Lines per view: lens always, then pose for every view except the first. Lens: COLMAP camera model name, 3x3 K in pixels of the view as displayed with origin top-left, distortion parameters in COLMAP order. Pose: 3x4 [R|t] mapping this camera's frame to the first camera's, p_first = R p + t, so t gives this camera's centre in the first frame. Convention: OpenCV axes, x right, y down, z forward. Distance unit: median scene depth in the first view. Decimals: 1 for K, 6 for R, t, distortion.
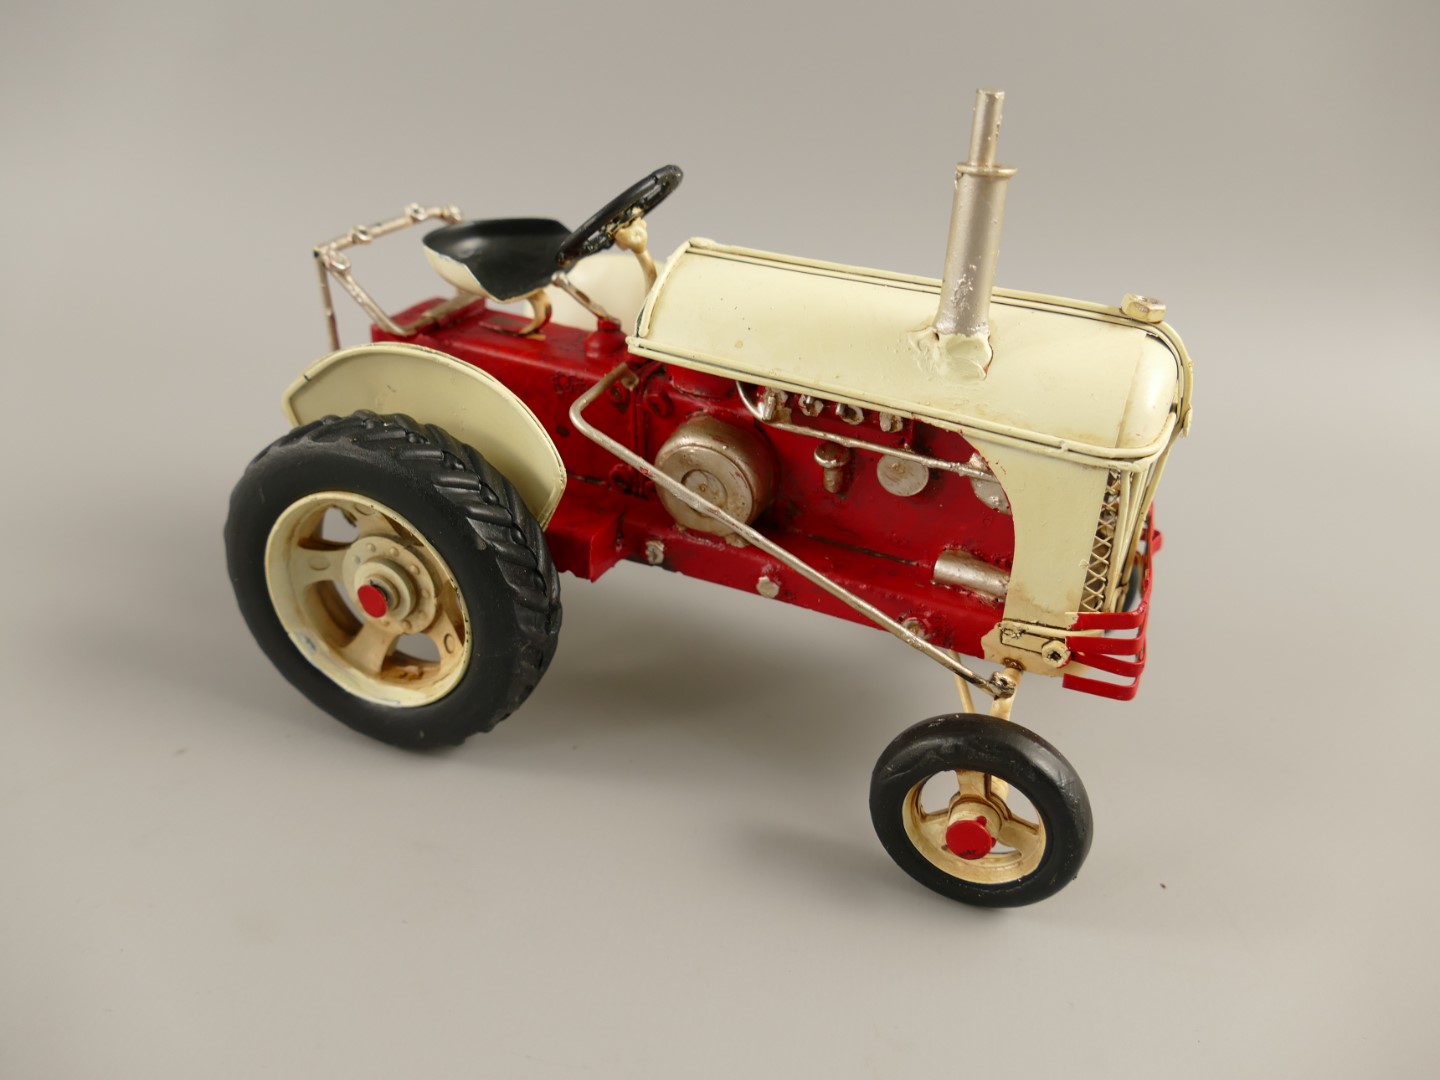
lens RADIAL K [[1125.3, 0, 714.6], [0, 1125.3, 542.0], [0, 0, 1]] dist [-0.016670, 0.008198]
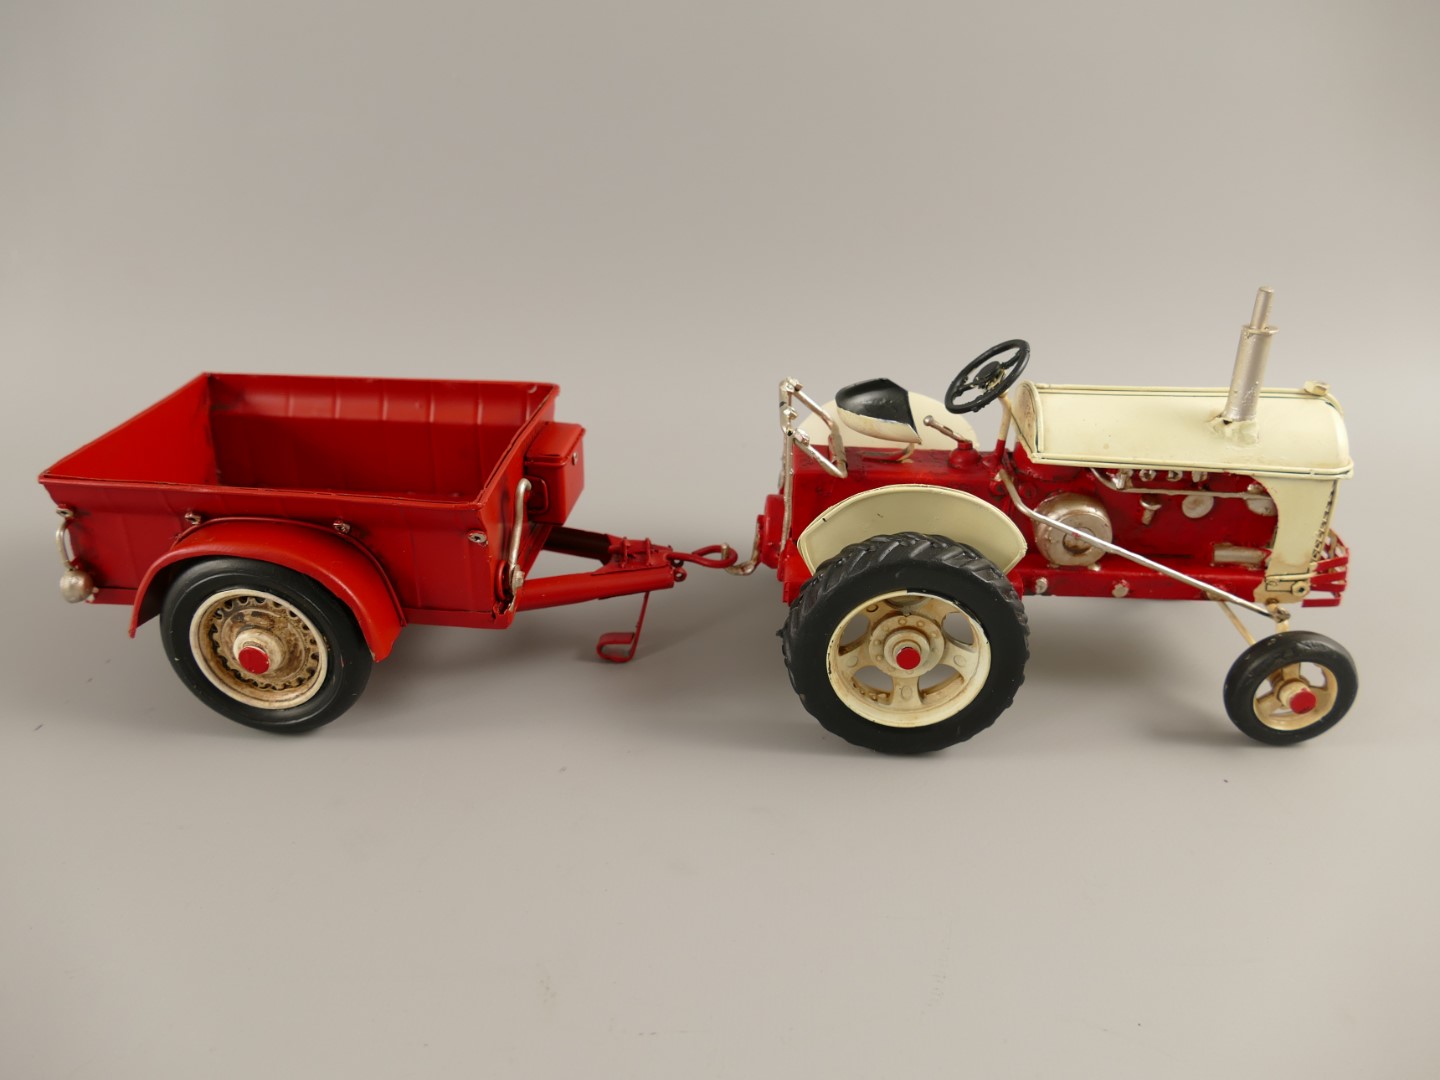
lens RADIAL K [[1125.3, 0, 709.4], [0, 1125.3, 543.3], [0, 0, 1]] dist [-0.016670, 0.008198]
pose [[0.927899, -0.207626, 0.309670, -1.050267], [0.212909, 0.976923, 0.017041, -0.190450], [-0.306062, 0.050119, 0.950691, -0.361795]]
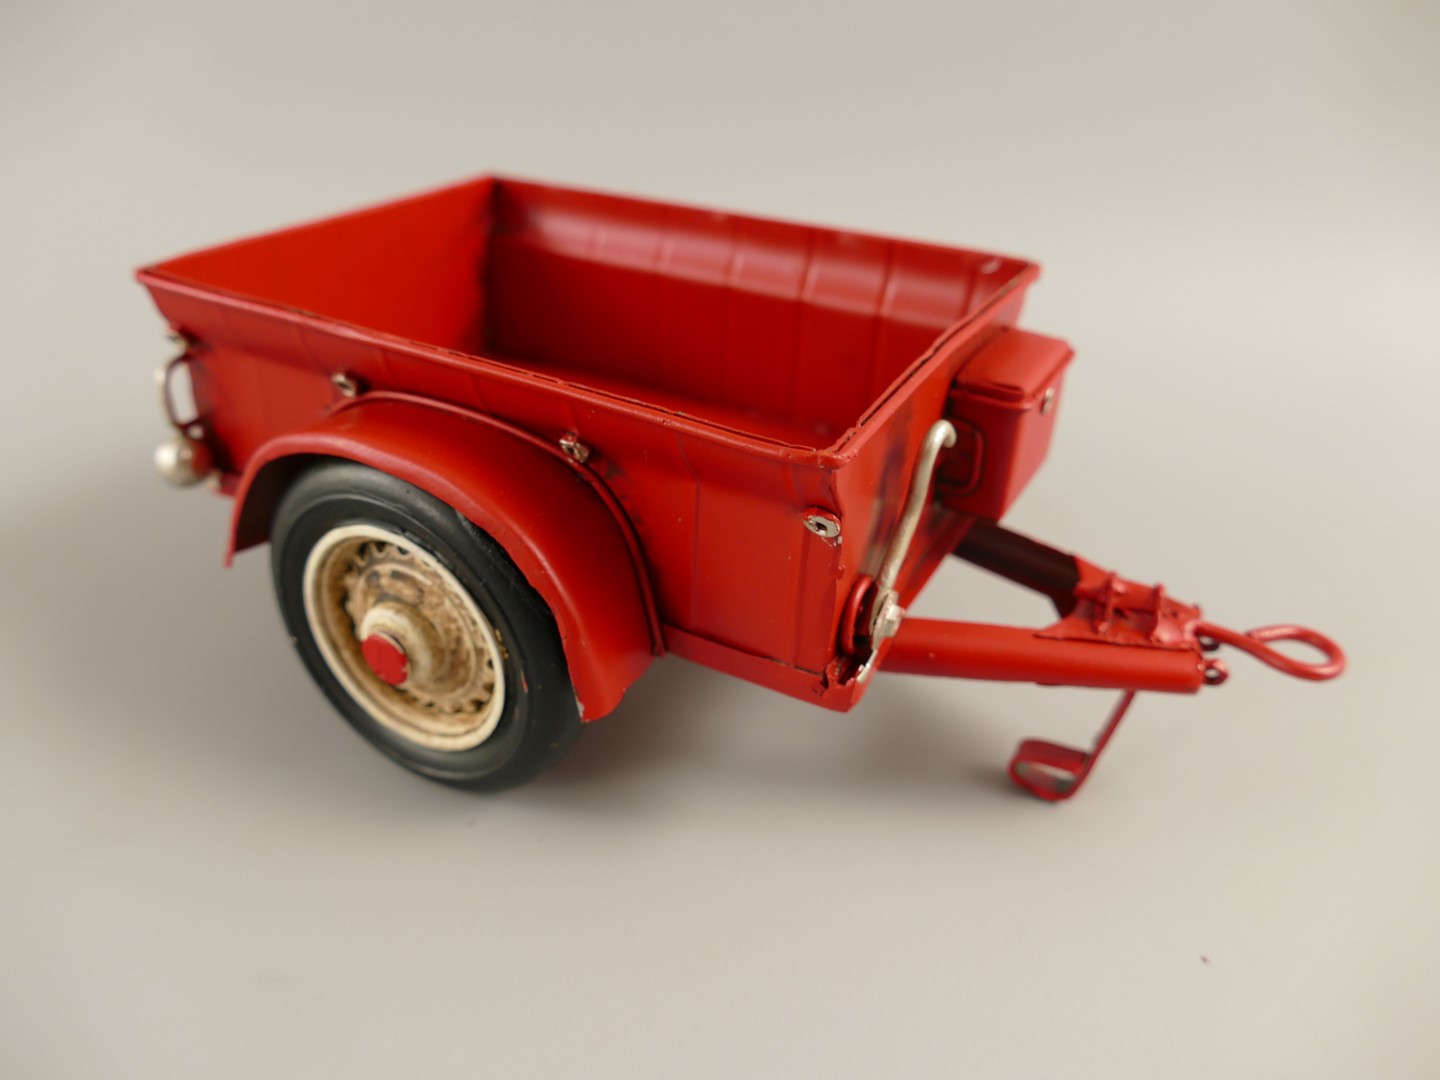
lens RADIAL K [[1125.3, 0, 713.2], [0, 1125.3, 537.7], [0, 0, 1]] dist [-0.016670, 0.008198]
pose [[0.999718, -0.008377, -0.022219, -0.916401], [0.008900, 0.999683, 0.023551, -0.251524], [0.022015, -0.023742, 0.999476, 0.499045]]
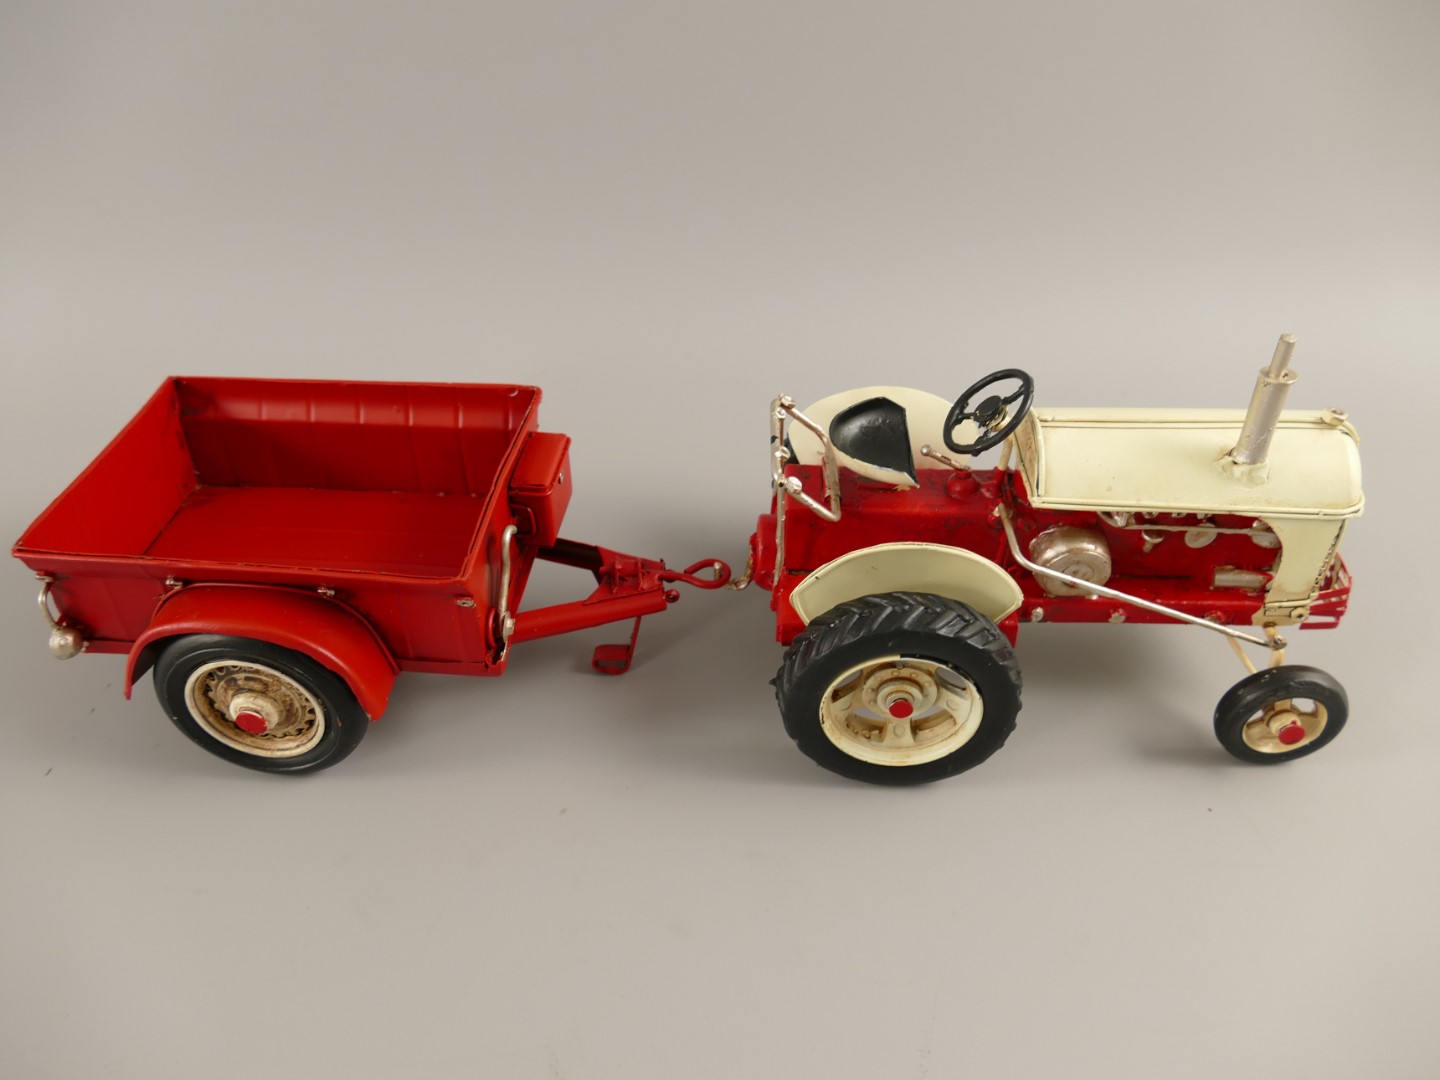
lens RADIAL K [[1125.3, 0, 709.0], [0, 1125.3, 538.3], [0, 0, 1]] dist [-0.016670, 0.008198]
pose [[0.923482, -0.285210, 0.256585, -0.922807], [0.234287, 0.948880, 0.211509, -0.577357], [-0.303793, -0.135210, 0.943095, -0.318141]]
